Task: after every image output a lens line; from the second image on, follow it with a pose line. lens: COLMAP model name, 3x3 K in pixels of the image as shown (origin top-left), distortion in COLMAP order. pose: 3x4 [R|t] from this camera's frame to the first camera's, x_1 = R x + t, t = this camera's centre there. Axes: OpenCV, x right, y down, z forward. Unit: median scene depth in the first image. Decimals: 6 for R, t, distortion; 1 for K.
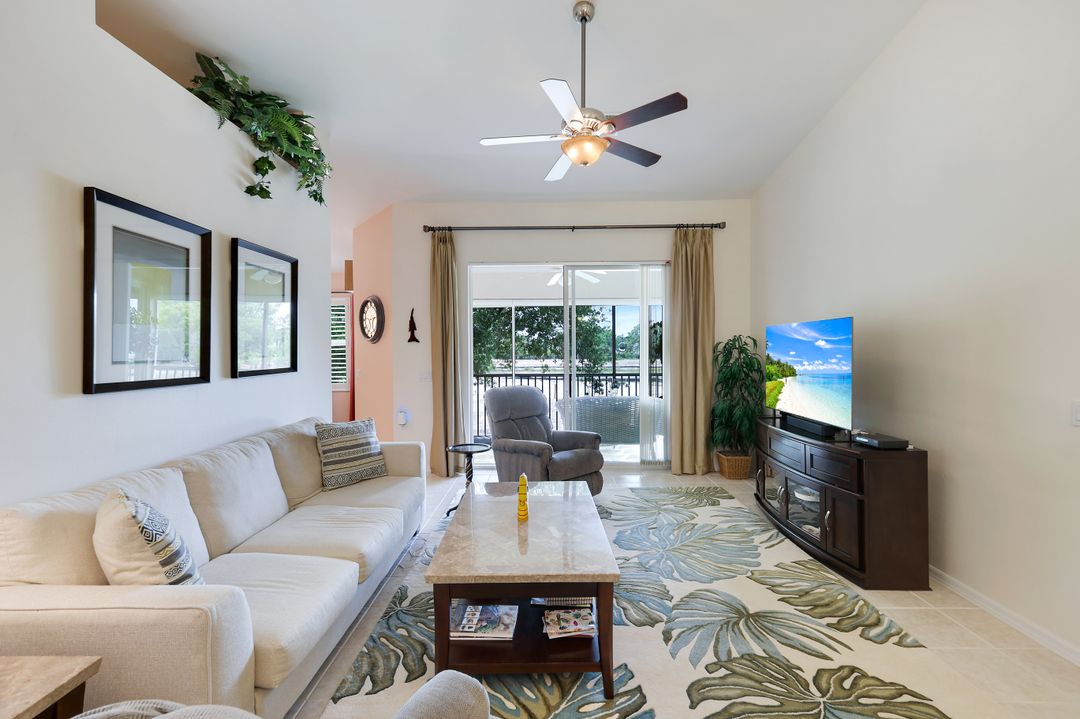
lens RADIAL K [[471.7, 0, 537.5], [0, 471.7, 354.6], [0, 0, 1]] dist [0.000606, -0.000482]
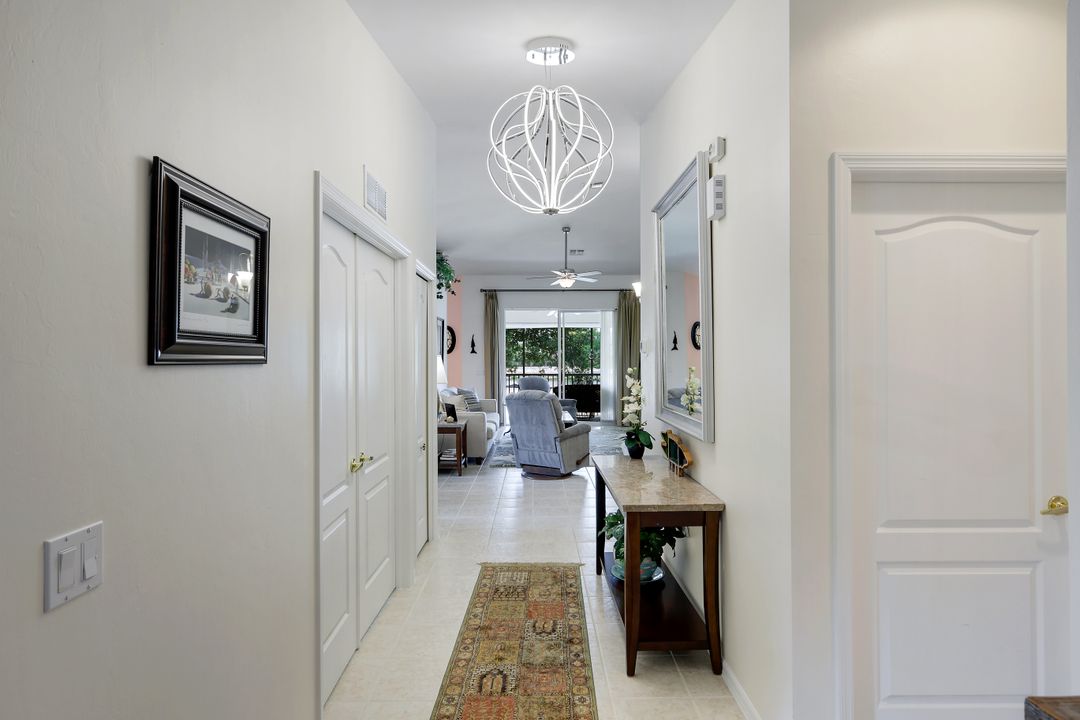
lens RADIAL K [[577.4, 0, 540.0], [0, 577.4, 360.0], [0, 0, 1]] dist [-0.002029, -0.000809]
pose [[0.999687, 0.003436, 0.024774, -0.108289], [-0.003337, 0.999986, -0.004019, 0.009654], [-0.024788, 0.003935, 0.999685, -1.923044]]
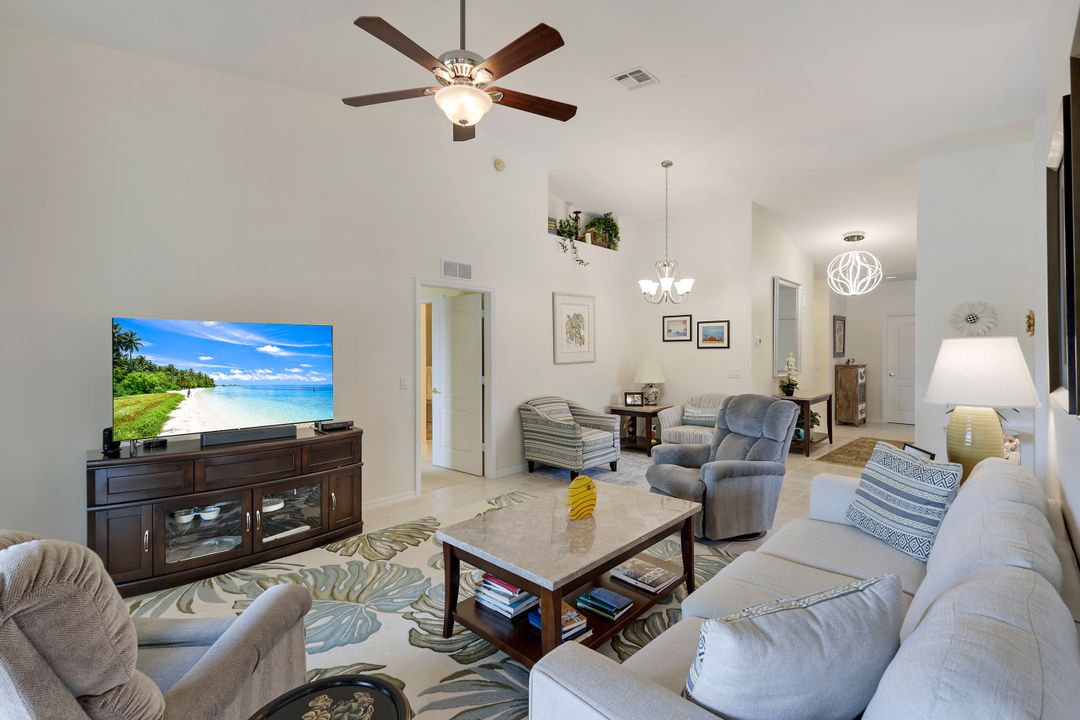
lens RADIAL K [[476.1, 0, 539.2], [0, 476.1, 354.2], [0, 0, 1]] dist [0.004170, -0.000348]
pose [[-0.725759, 0.004946, 0.687931, -0.487569], [0.013696, 0.999880, 0.007260, -0.007557], [-0.687813, 0.014691, -0.725740, 1.323731]]
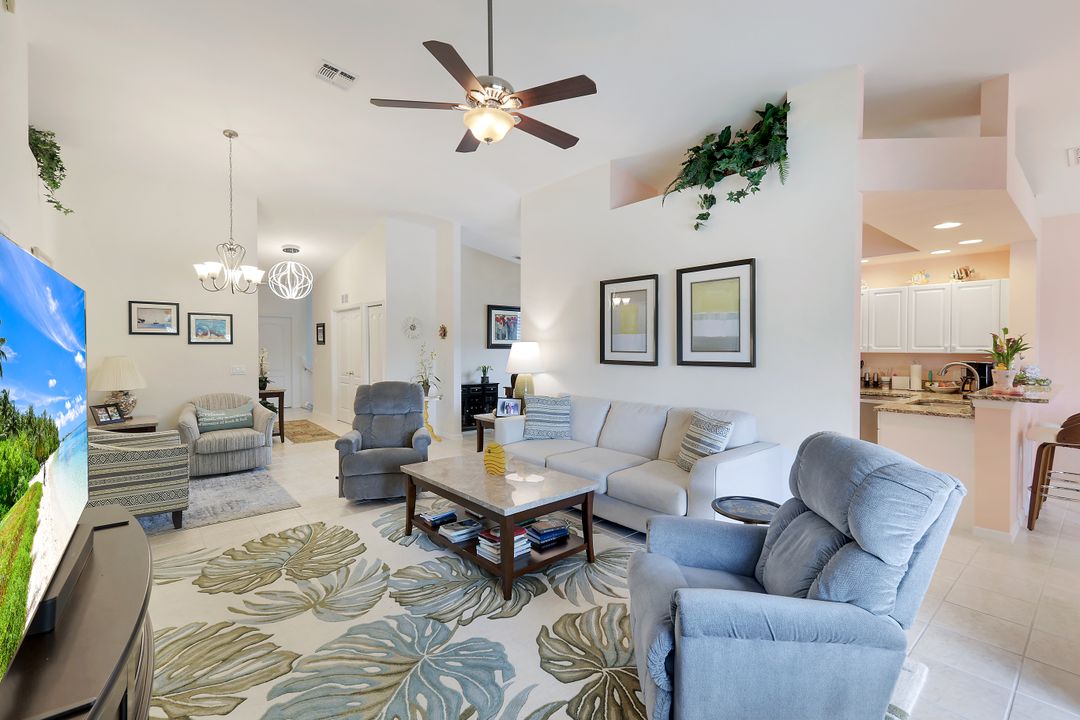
lens RADIAL K [[476.1, 0, 539.2], [0, 476.1, 354.2], [0, 0, 1]] dist [0.004170, -0.000348]
pose [[-0.753577, 0.016875, -0.657143, 0.551125], [-0.001908, 0.999610, 0.027857, -0.020294], [0.657357, 0.022246, -0.753251, 1.534743]]
